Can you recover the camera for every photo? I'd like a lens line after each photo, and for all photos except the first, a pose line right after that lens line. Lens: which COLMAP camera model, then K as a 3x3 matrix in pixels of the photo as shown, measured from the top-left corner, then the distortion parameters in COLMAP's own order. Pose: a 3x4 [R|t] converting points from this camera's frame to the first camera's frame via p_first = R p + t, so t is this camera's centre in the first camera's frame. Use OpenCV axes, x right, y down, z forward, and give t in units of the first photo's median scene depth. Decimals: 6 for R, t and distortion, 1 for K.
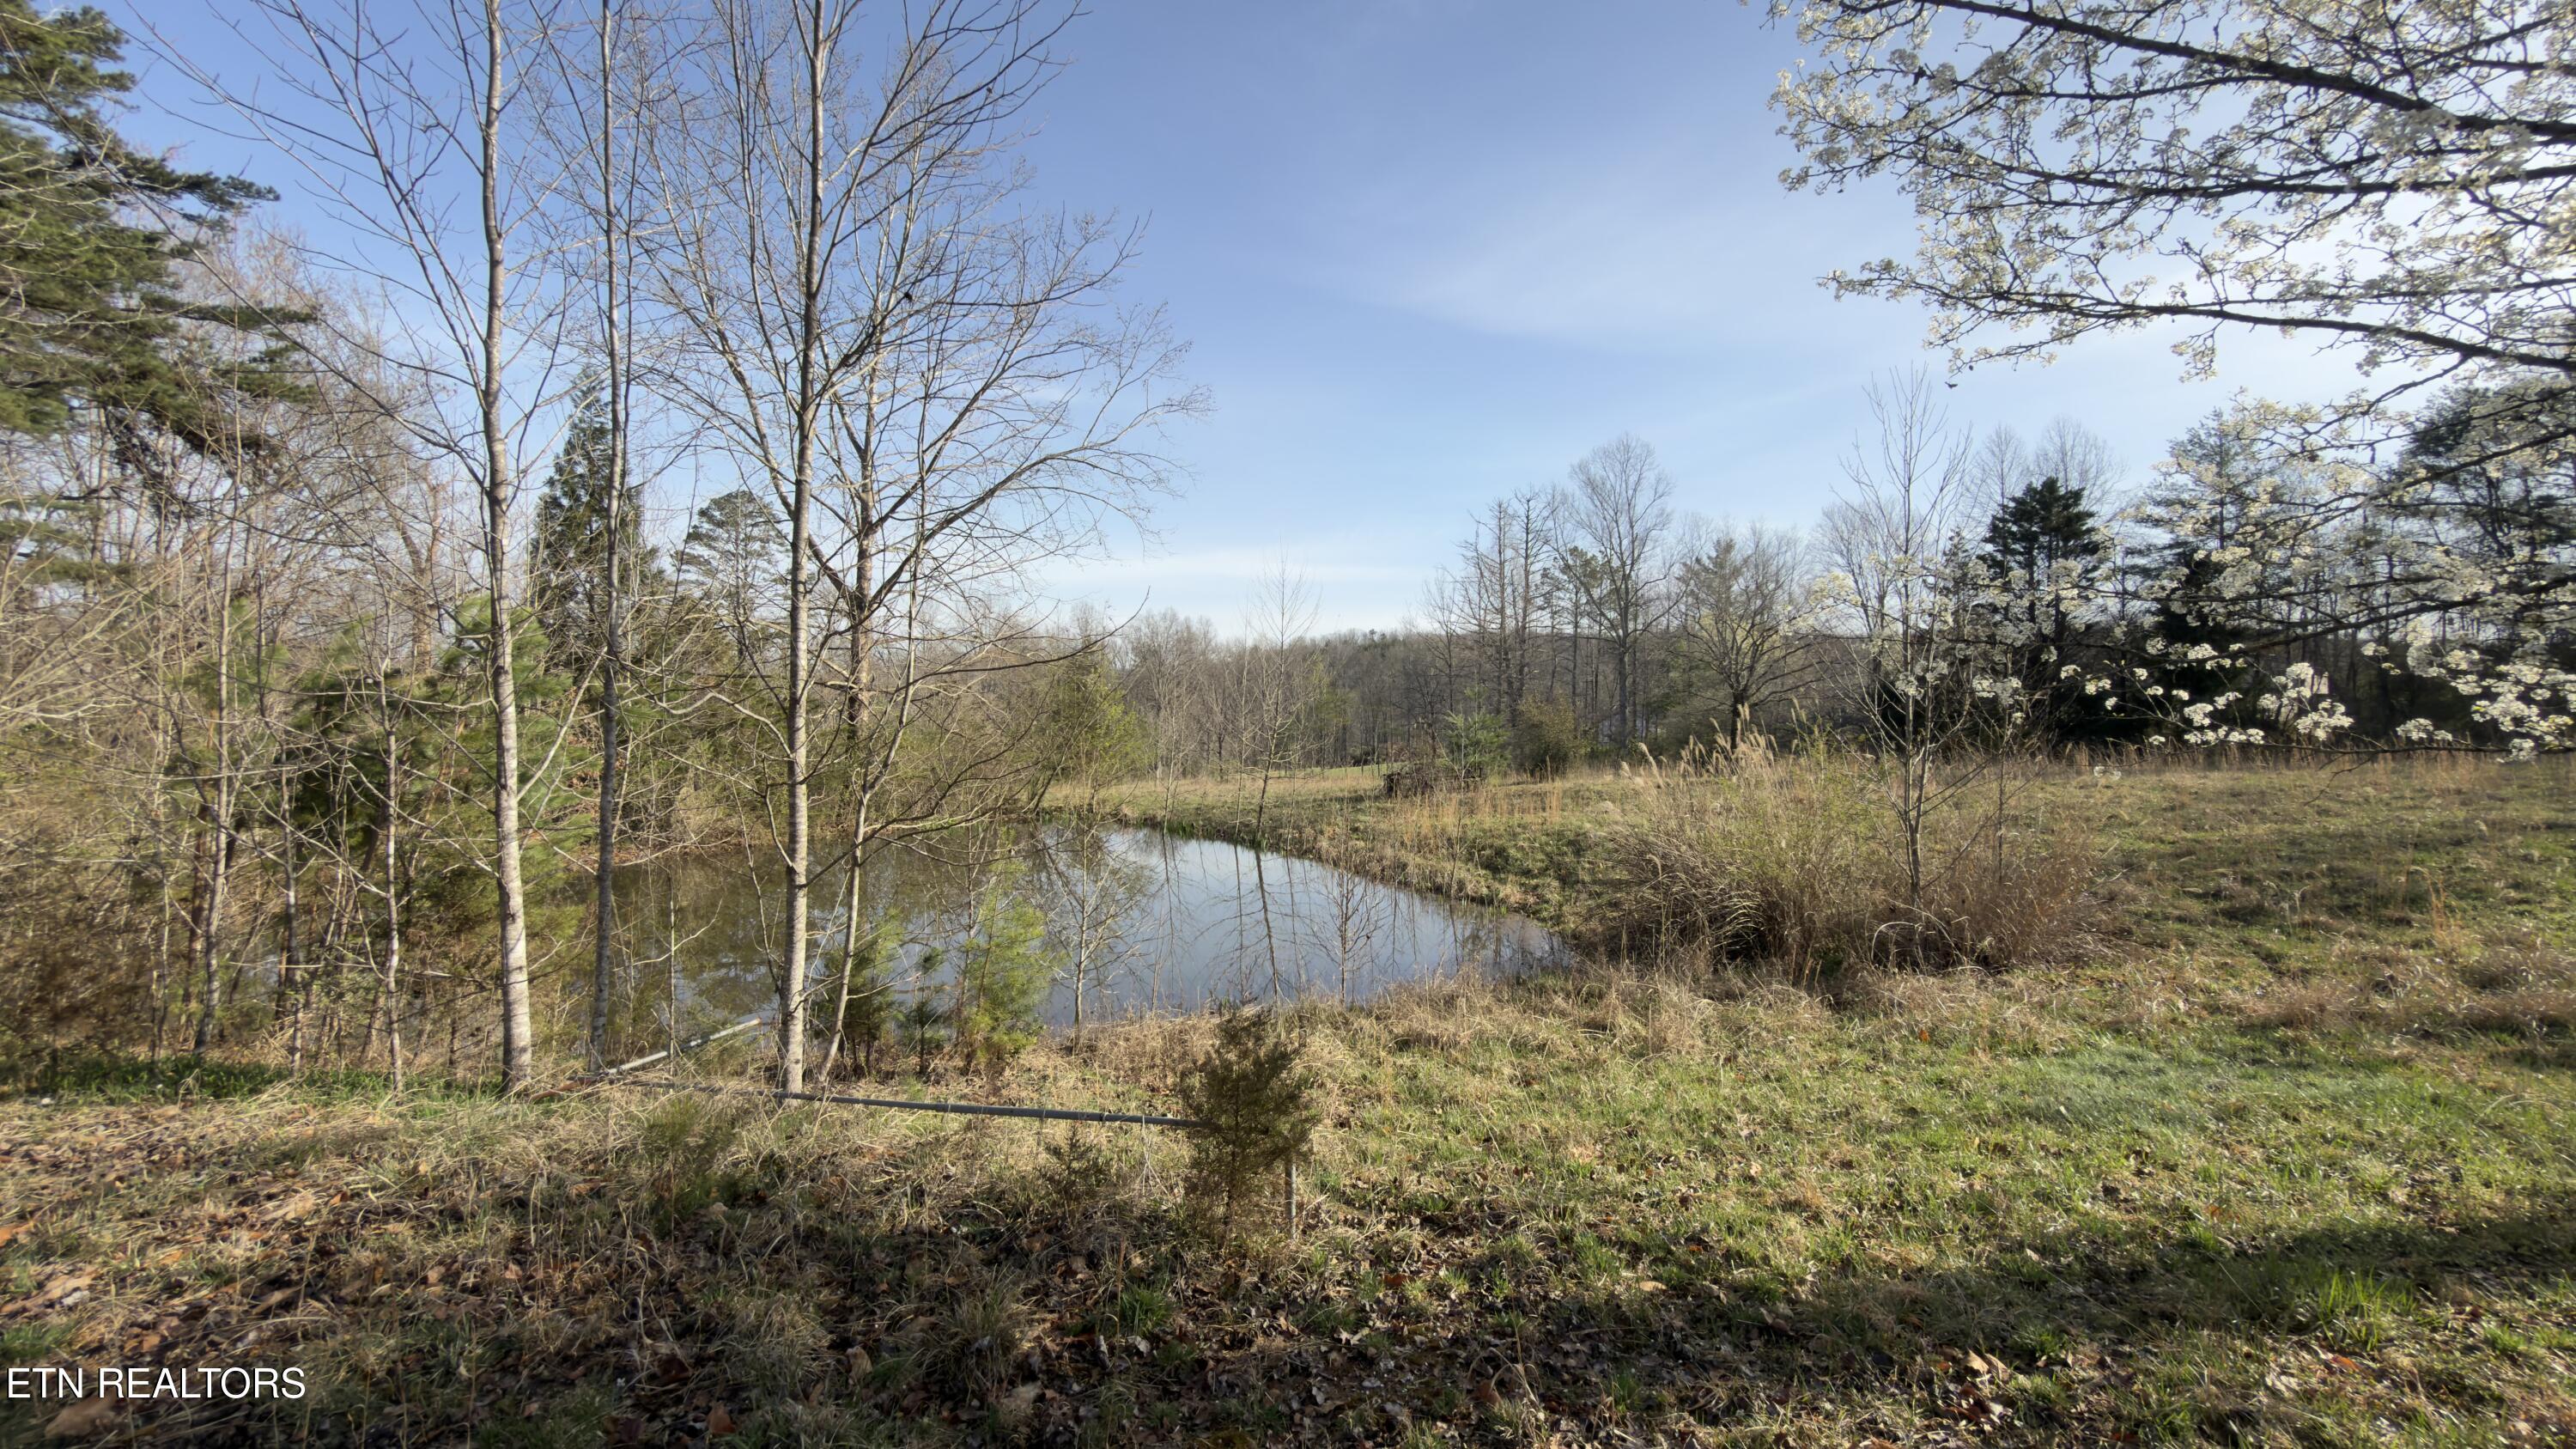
lens RADIAL K [[1026.4, 0, 1277.2], [0, 1026.4, 722.7], [0, 0, 1]] dist [-0.001059, 0.000390]
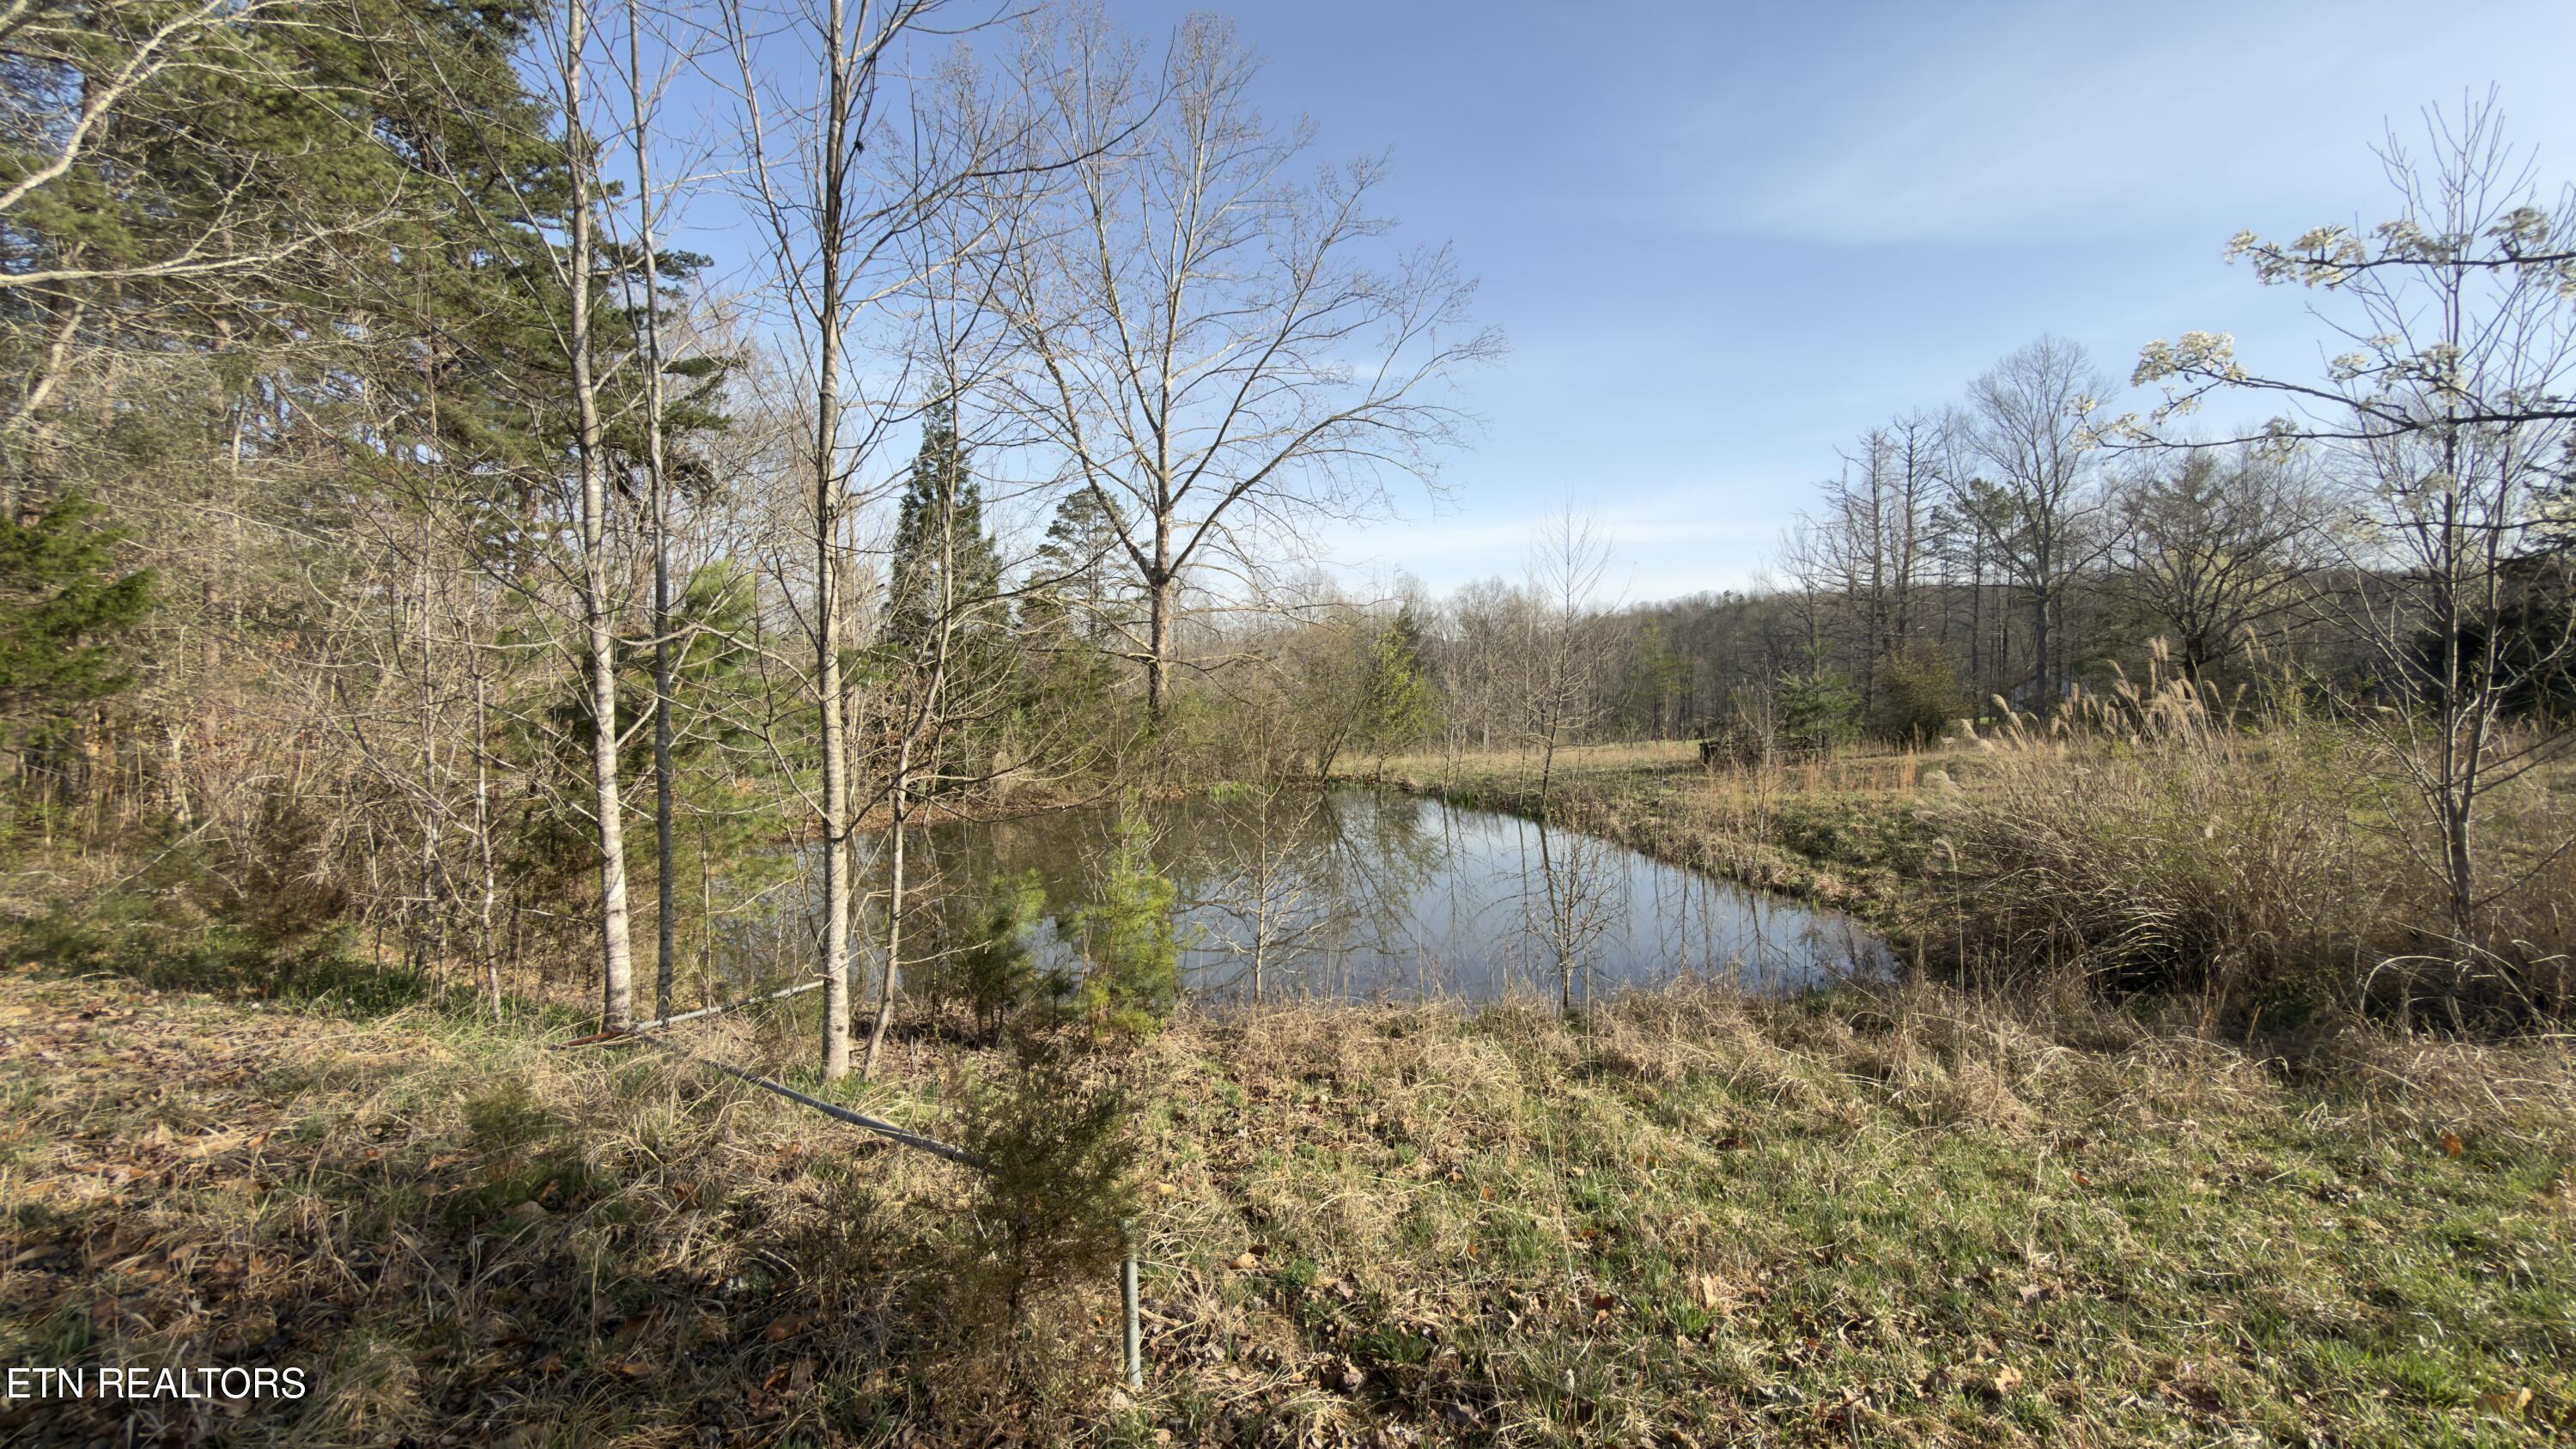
lens RADIAL K [[1026.4, 0, 1277.2], [0, 1026.4, 722.7], [0, 0, 1]] dist [-0.001059, 0.000390]
pose [[0.948816, -0.002480, -0.315820, 0.036940], [0.010791, 0.999640, 0.024568, 0.006732], [0.315645, -0.026718, 0.948501, 0.047254]]
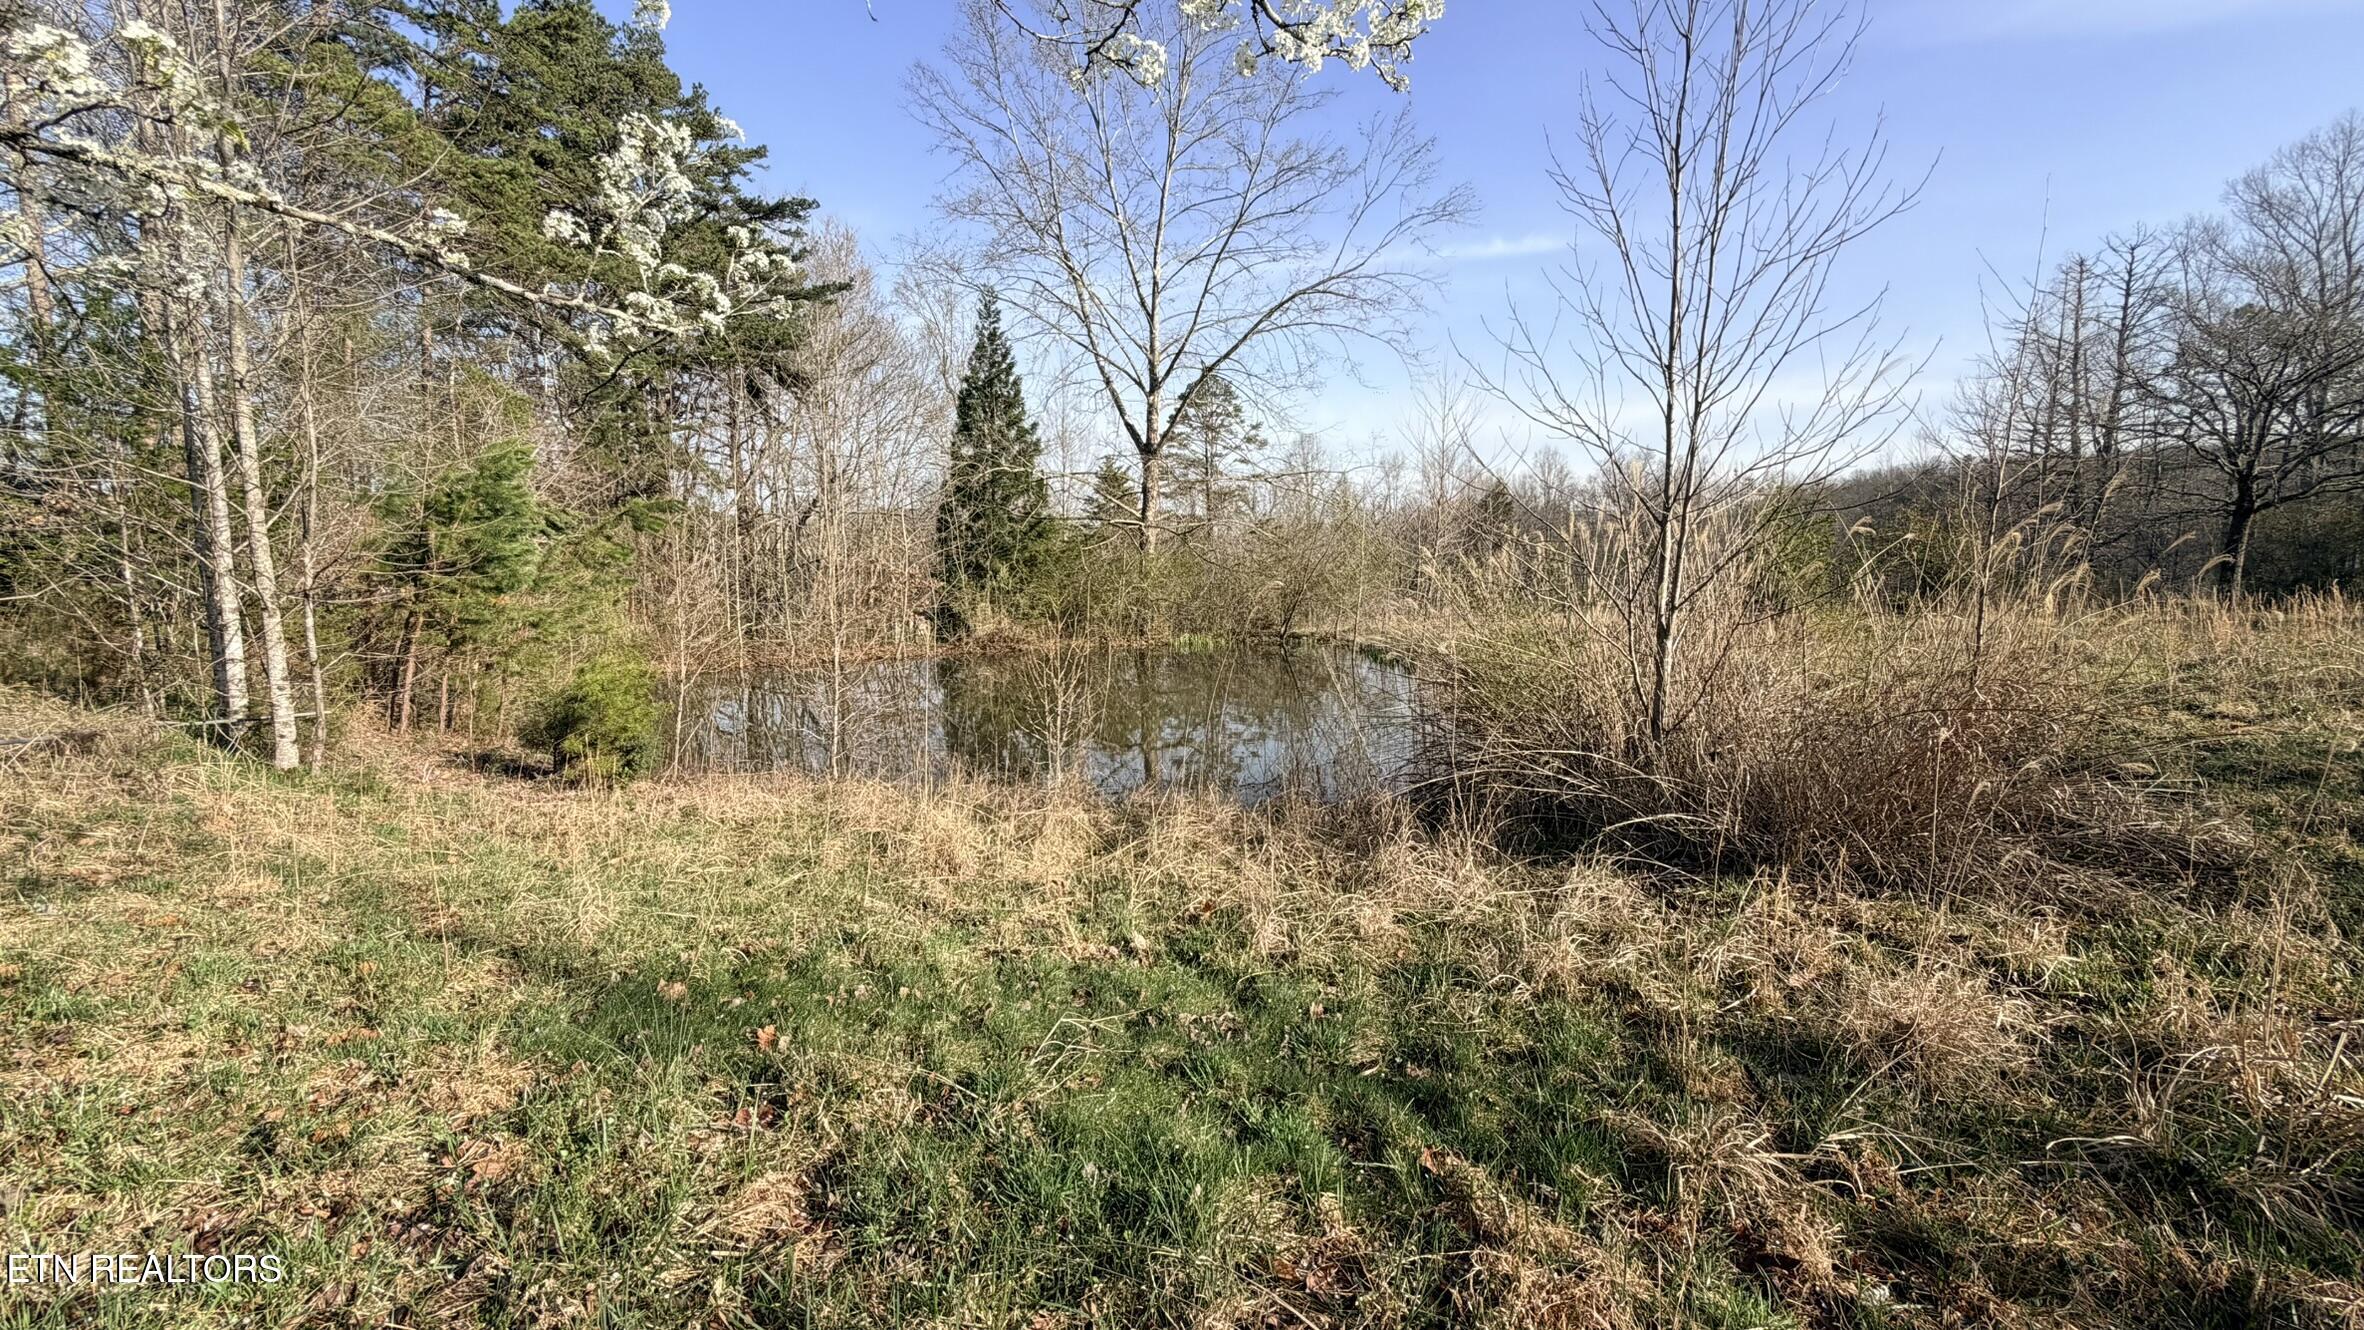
lens RADIAL K [[924.4, 0, 1141.5], [0, 924.4, 667.3], [0, 0, 1]] dist [0.000025, 0.003142]
pose [[0.813129, 0.053671, -0.579603, 0.213031], [0.004574, 0.995120, 0.098565, 0.023517], [0.582065, -0.082797, 0.808916, 0.130126]]
